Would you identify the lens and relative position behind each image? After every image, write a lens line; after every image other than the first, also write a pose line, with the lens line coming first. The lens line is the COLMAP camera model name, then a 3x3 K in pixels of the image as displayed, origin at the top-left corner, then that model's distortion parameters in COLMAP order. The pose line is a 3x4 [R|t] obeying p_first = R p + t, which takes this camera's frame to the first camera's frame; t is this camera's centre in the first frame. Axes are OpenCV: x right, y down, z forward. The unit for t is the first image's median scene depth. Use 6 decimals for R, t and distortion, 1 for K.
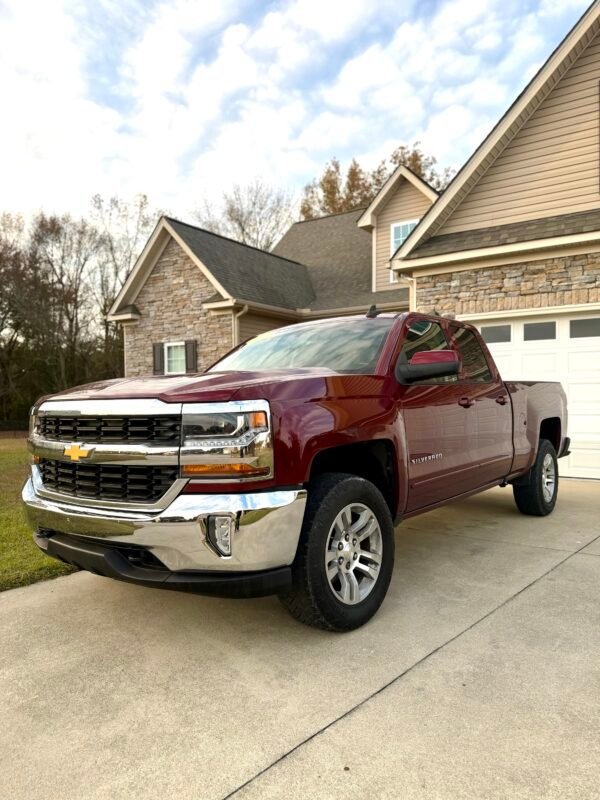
lens RADIAL K [[558.2, 0, 293.7], [0, 558.2, 400.3], [0, 0, 1]] dist [0.097409, -0.176752]
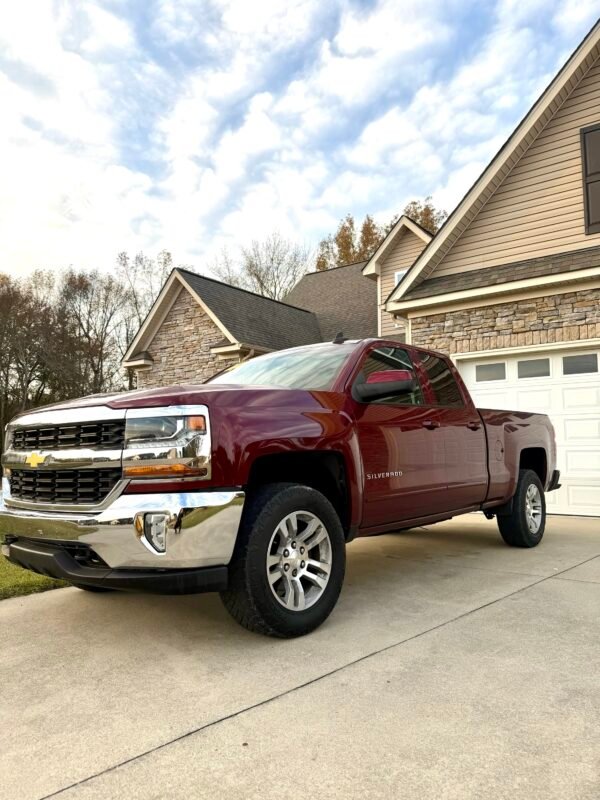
lens RADIAL K [[557.6, 0, 290.0], [0, 557.6, 398.8], [0, 0, 1]] dist [0.094025, -0.150863]
pose [[0.999044, -0.004897, -0.043441, 0.044416], [0.000862, 0.995720, -0.092420, 0.024123], [0.043707, 0.092294, 0.994772, -0.015615]]
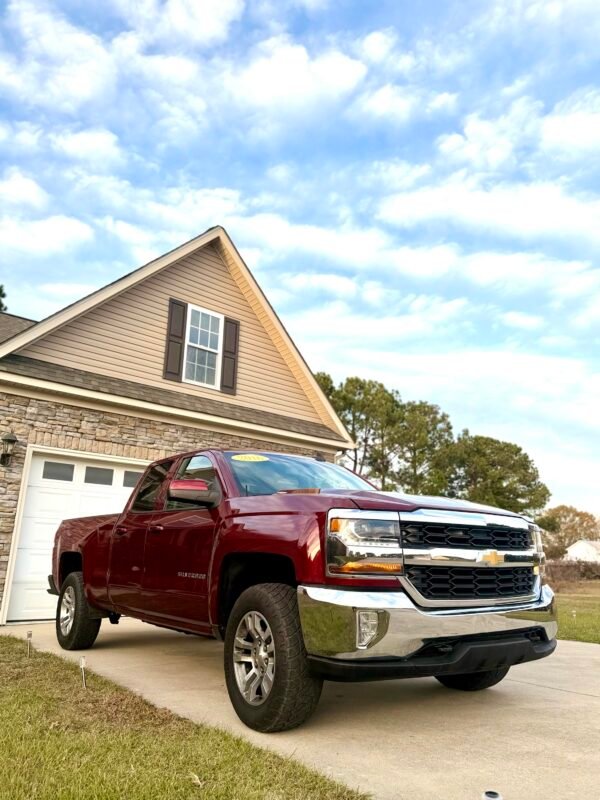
lens RADIAL K [[574.4, 0, 302.3], [0, 574.4, 395.8], [0, 0, 1]] dist [0.098002, -0.153124]
pose [[0.254211, 0.281896, 0.925155, -0.537864], [-0.023929, 0.958120, -0.285366, 0.039378], [-0.966853, 0.050405, 0.250311, 0.333285]]
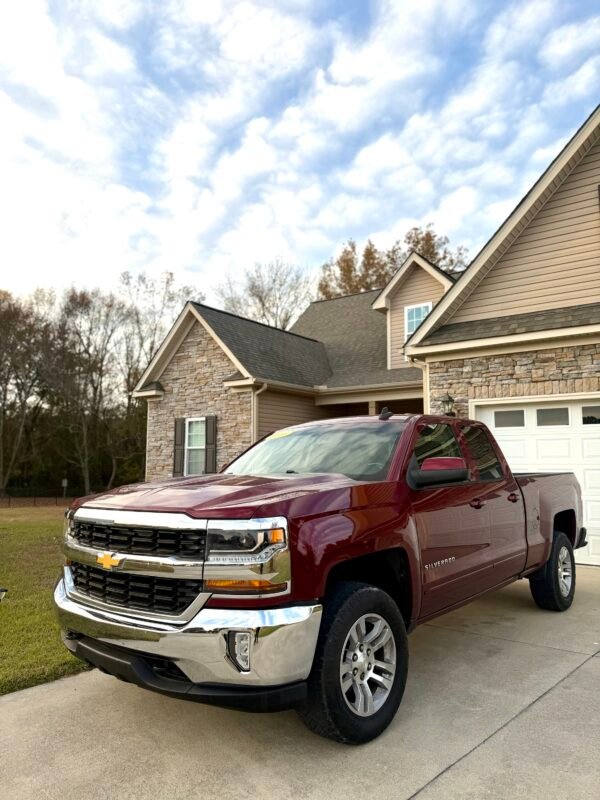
lens RADIAL K [[555.9, 0, 291.9], [0, 555.9, 400.4], [0, 0, 1]] dist [0.091770, -0.129124]
pose [[0.999385, 0.004800, -0.034741, 0.000462], [-0.008871, 0.992974, -0.117998, -0.027538], [0.033931, 0.118234, 0.992406, -0.028668]]
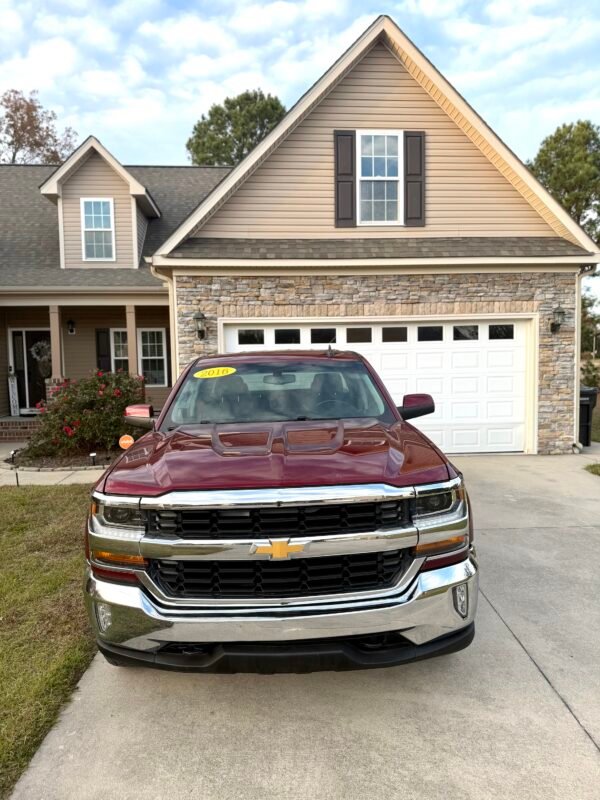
lens RADIAL K [[555.9, 0, 291.9], [0, 555.9, 400.4], [0, 0, 1]] dist [0.091770, -0.129124]
pose [[0.775220, -0.052602, 0.629498, -0.288897], [0.015336, 0.997800, 0.064492, -0.063933], [-0.631505, -0.040342, 0.774321, 0.094711]]
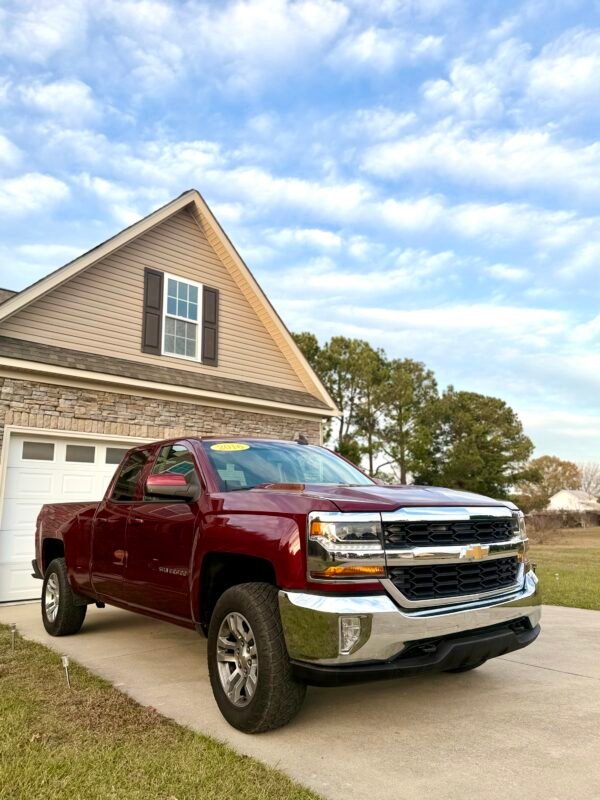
lens RADIAL K [[574.5, 0, 300.0], [0, 574.5, 400.0], [0, 0, 1]] dist [0.102986, -0.138634]
pose [[0.241650, 0.200772, 0.949366, -0.527647], [0.005678, 0.978052, -0.208283, 0.009993], [-0.970347, 0.055722, 0.235207, 0.330029]]
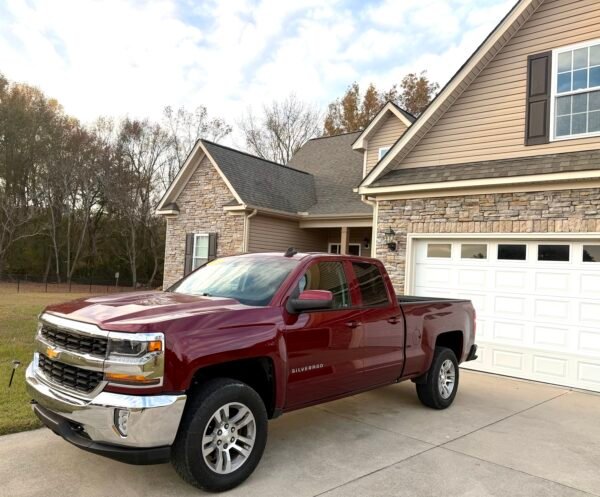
lens RADIAL K [[460.9, 0, 262.1], [0, 460.9, 247.5], [0, 0, 1]] dist [0.082075, -0.124808]
pose [[0.990705, 0.057235, -0.123403, 0.101445], [-0.063380, 0.996908, -0.046452, -0.053602], [0.120362, 0.053841, 0.991269, -0.065178]]
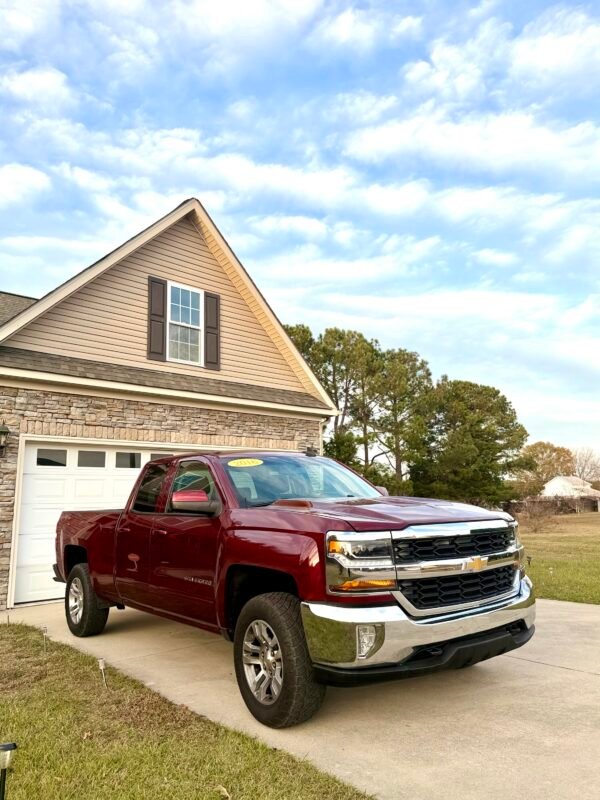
lens RADIAL K [[574.5, 0, 293.7], [0, 574.5, 398.5], [0, 0, 1]] dist [0.106404, -0.151097]
pose [[0.244610, 0.181799, 0.952426, -0.575772], [0.020625, 0.981068, -0.192564, -0.010108], [-0.969402, 0.066747, 0.236229, 0.334060]]
